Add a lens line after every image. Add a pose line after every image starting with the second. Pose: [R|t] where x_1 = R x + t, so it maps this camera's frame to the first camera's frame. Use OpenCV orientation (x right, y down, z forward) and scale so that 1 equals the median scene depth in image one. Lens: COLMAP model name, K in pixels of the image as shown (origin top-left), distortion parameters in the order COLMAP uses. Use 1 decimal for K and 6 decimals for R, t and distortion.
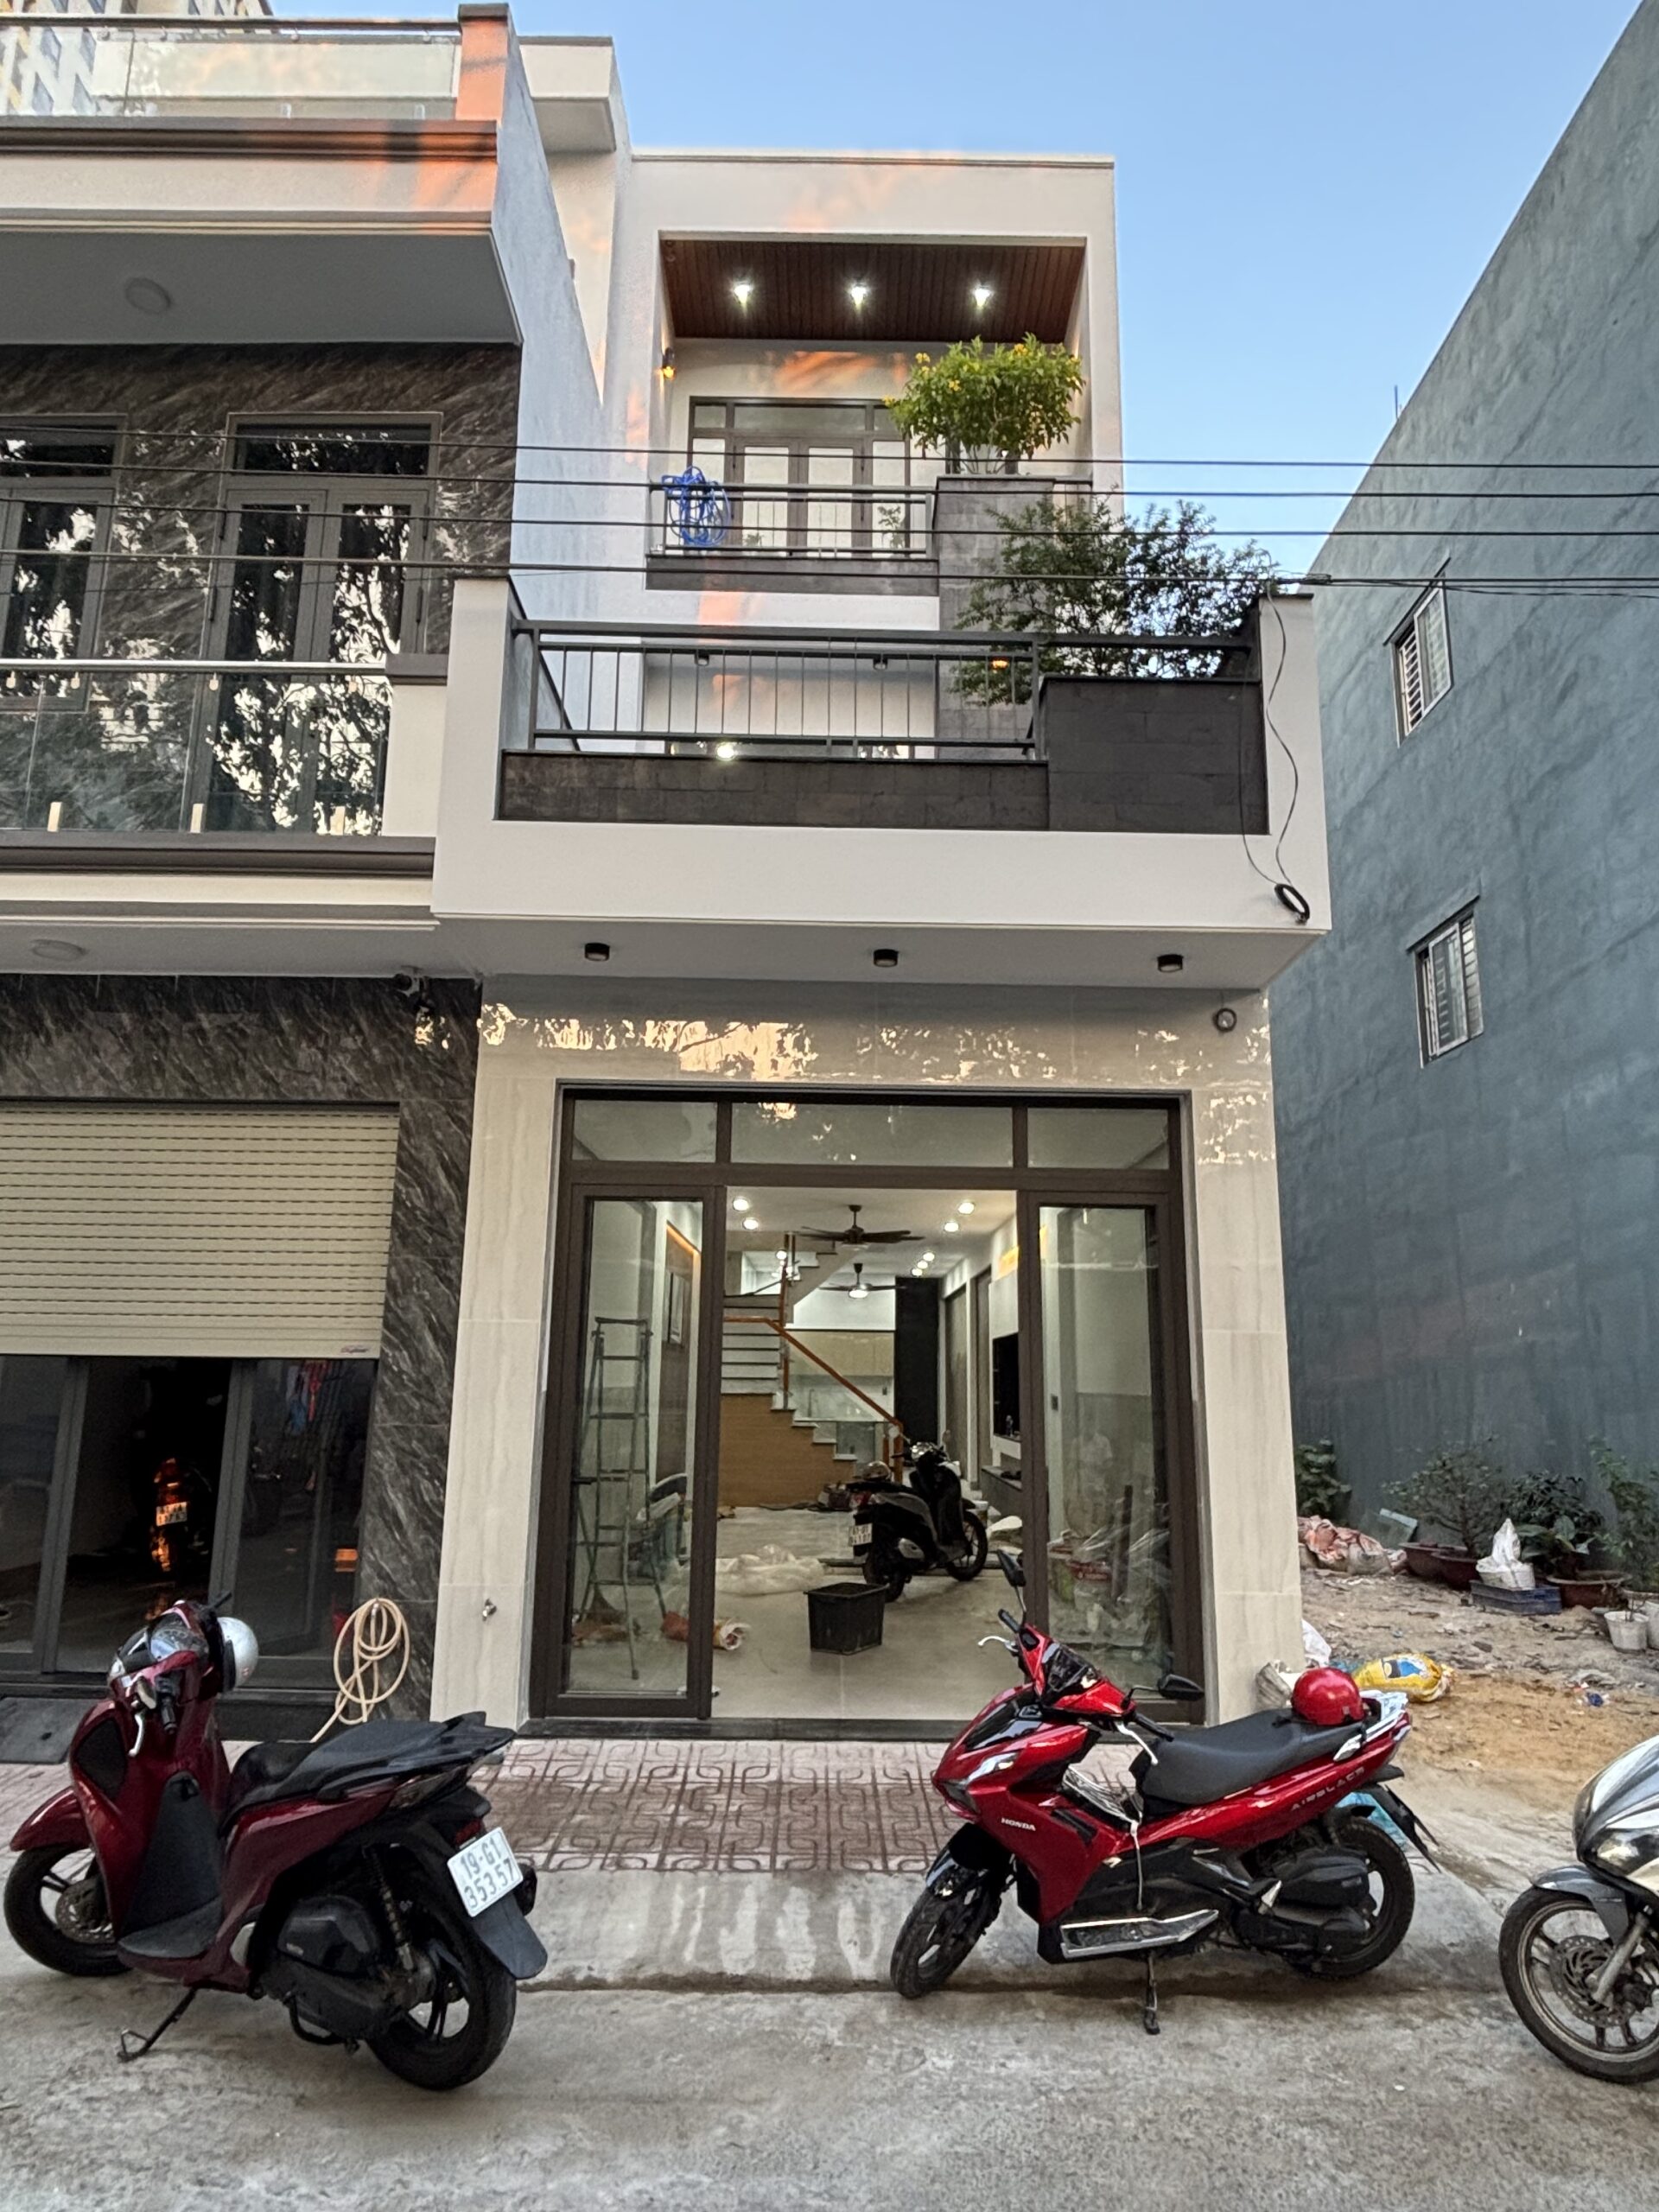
lens RADIAL K [[1346.9, 0, 829.5], [0, 1346.9, 1106.0], [0, 0, 1]] dist [-0.021212, 0.000542]
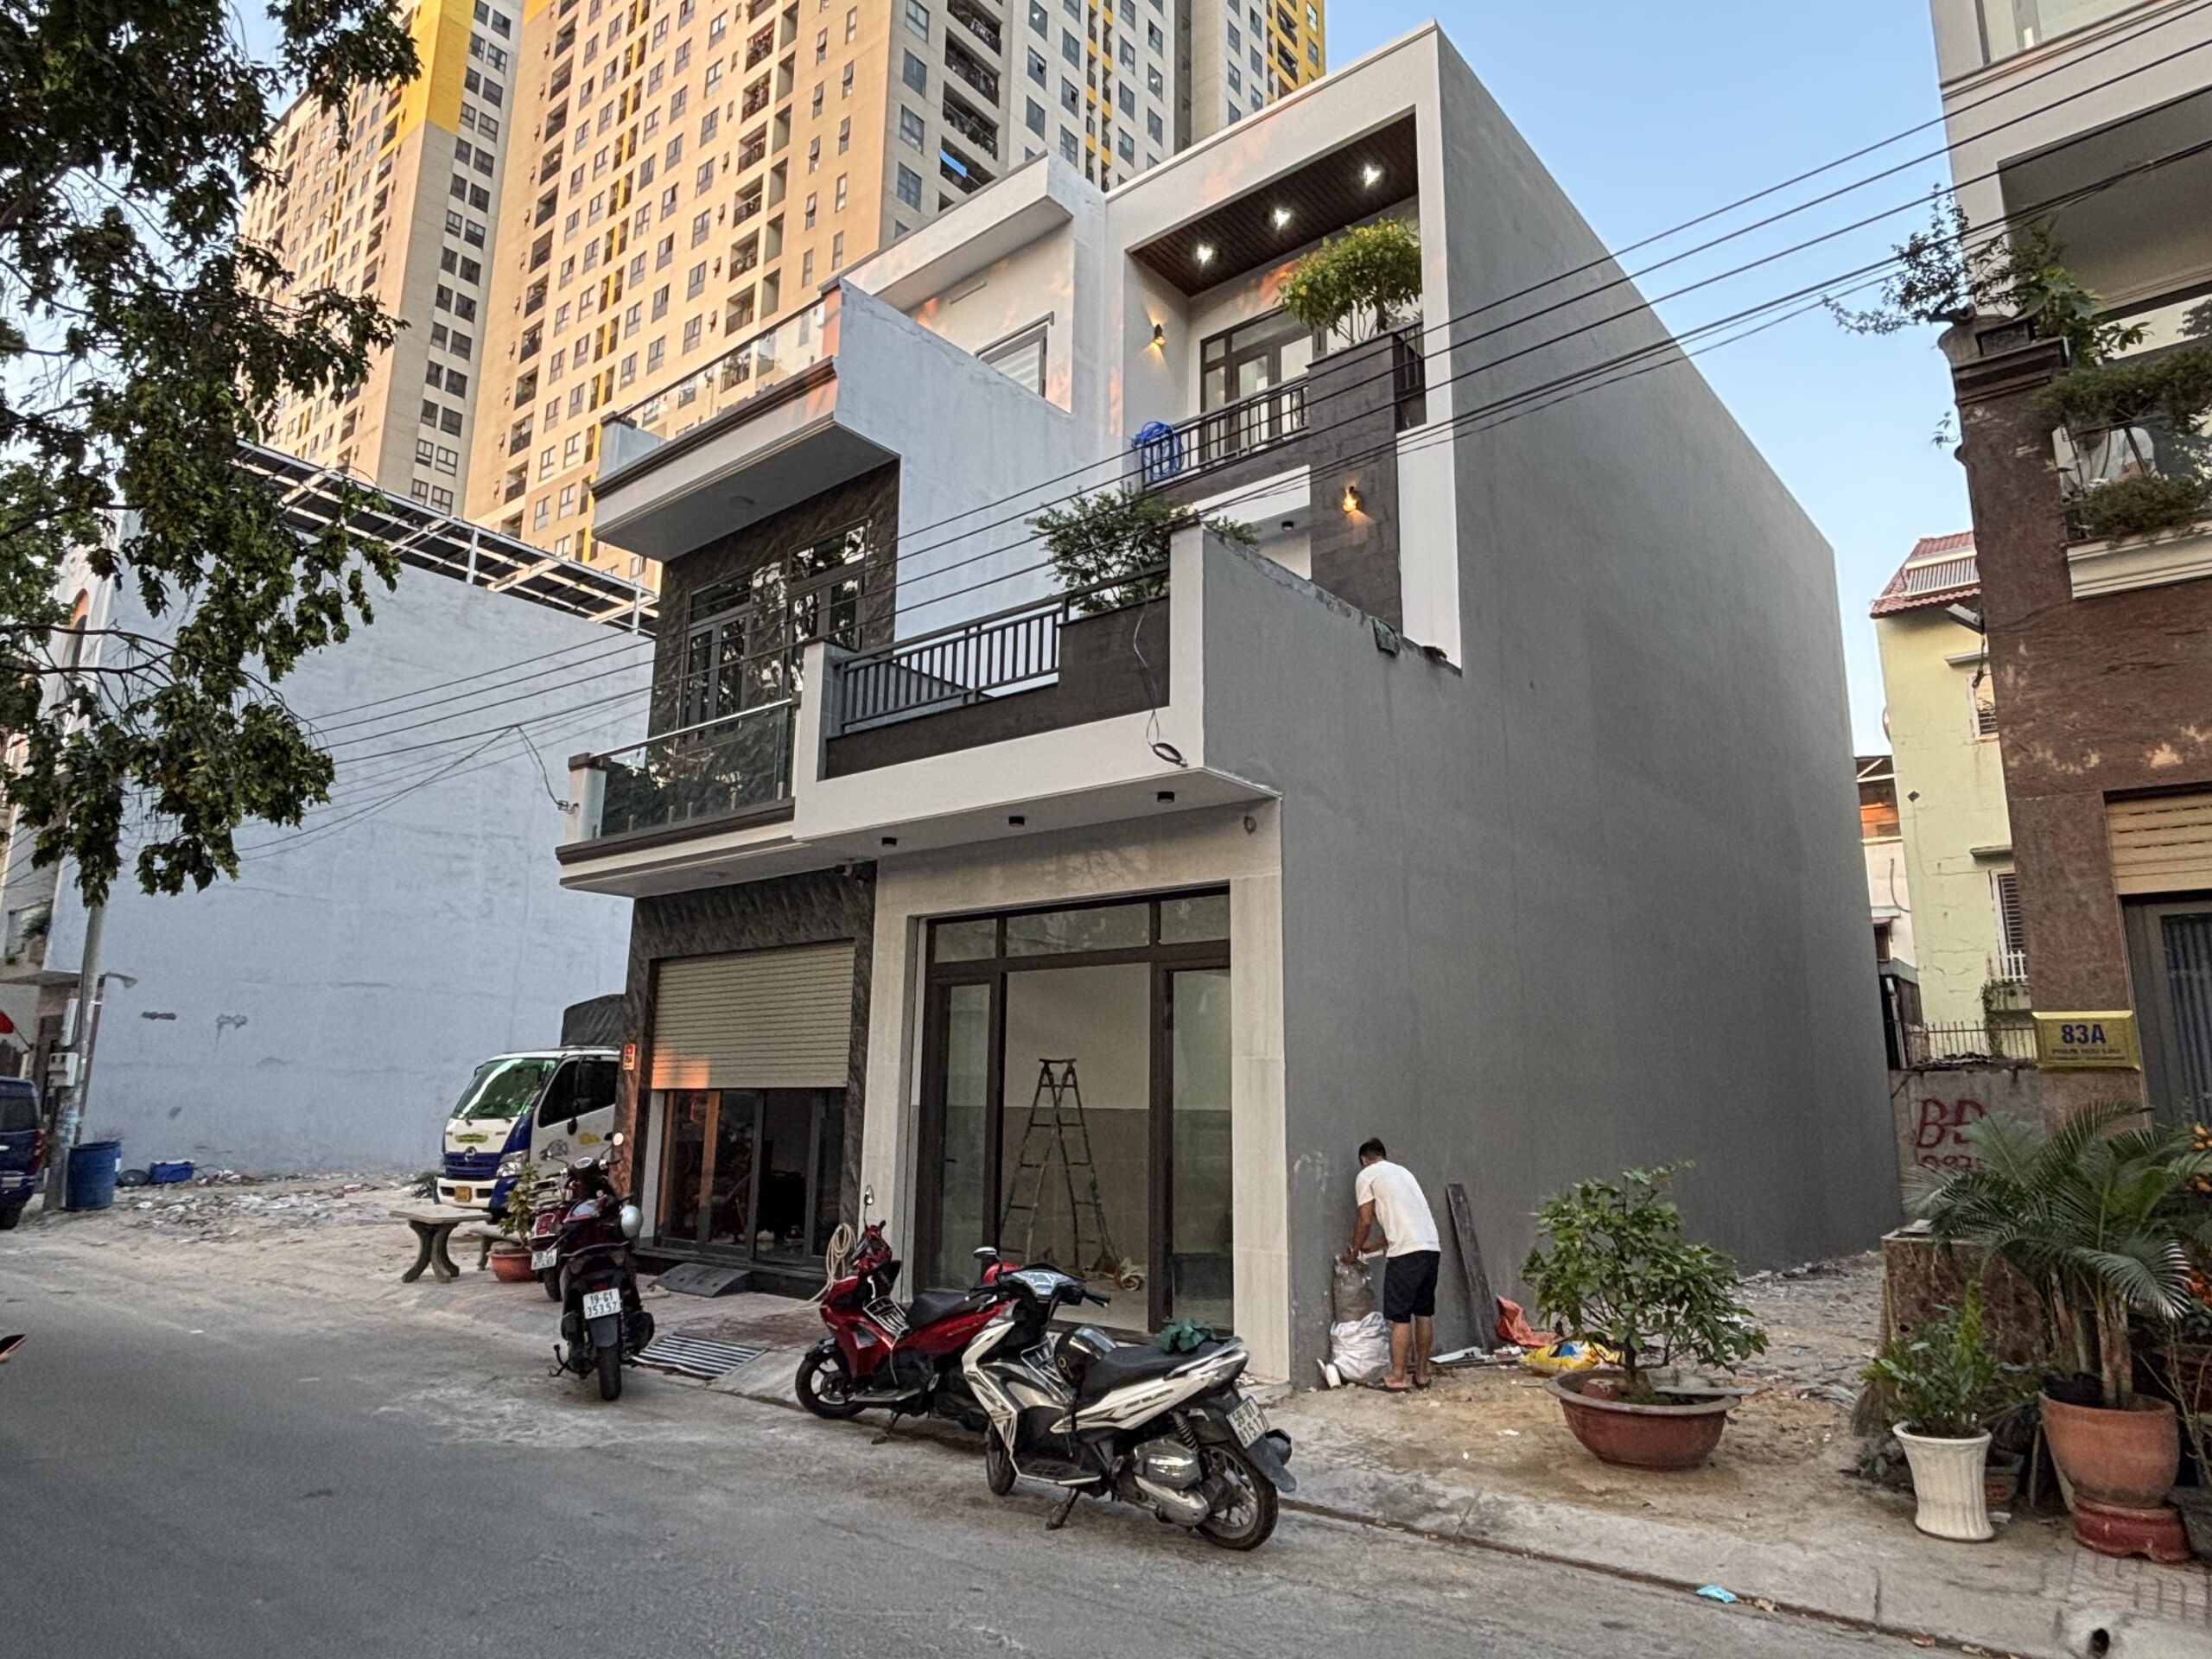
lens RADIAL K [[1346.9, 0, 1106.0], [0, 1346.9, 829.5], [0, 0, 1]] dist [-0.021212, 0.000542]
pose [[0.771582, -0.135231, -0.621590, 1.013102], [0.123202, 0.990409, -0.062539, 0.008093], [0.624085, -0.028327, 0.780843, -0.136989]]
